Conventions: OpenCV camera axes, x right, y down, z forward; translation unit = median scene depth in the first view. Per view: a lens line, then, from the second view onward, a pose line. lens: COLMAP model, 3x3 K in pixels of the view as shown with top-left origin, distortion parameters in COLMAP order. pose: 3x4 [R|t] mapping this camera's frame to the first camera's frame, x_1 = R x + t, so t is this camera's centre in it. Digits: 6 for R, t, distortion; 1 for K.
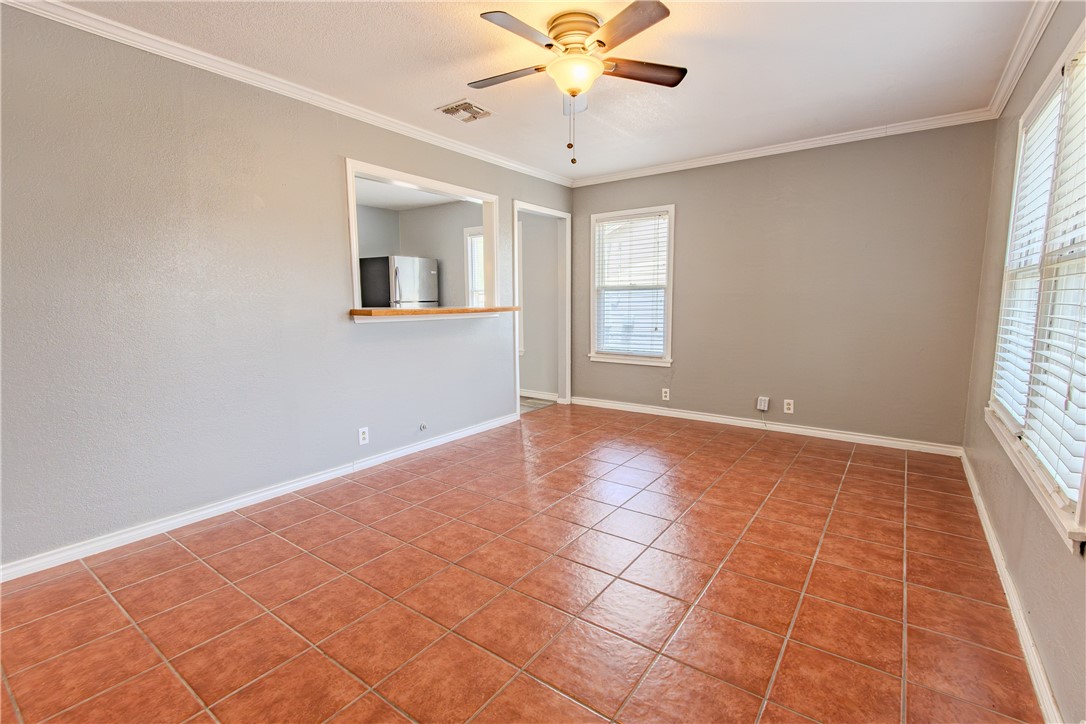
lens RADIAL K [[498.0, 0, 538.7], [0, 498.0, 363.1], [0, 0, 1]] dist [0.004781, 0.001292]
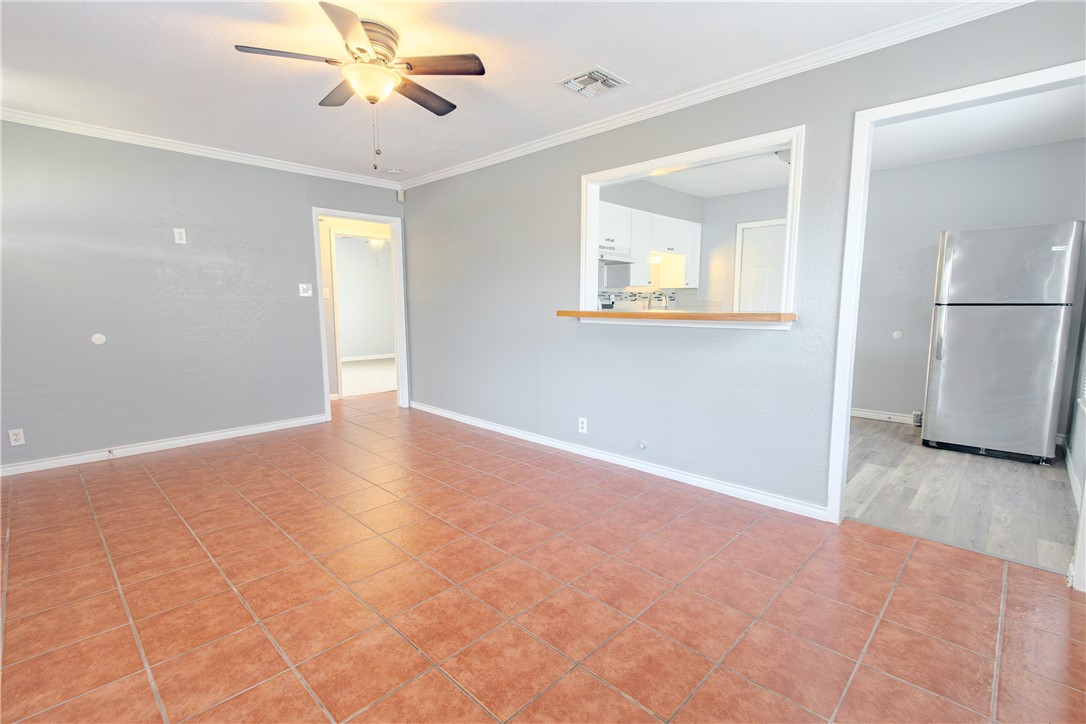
lens RADIAL K [[498.0, 0, 539.2], [0, 498.0, 364.2], [0, 0, 1]] dist [0.004781, 0.001292]
pose [[-0.140277, 0.128467, -0.981743, 1.028502], [-0.121866, 0.981767, 0.145884, -0.191701], [0.982584, 0.140105, -0.122063, 1.445509]]
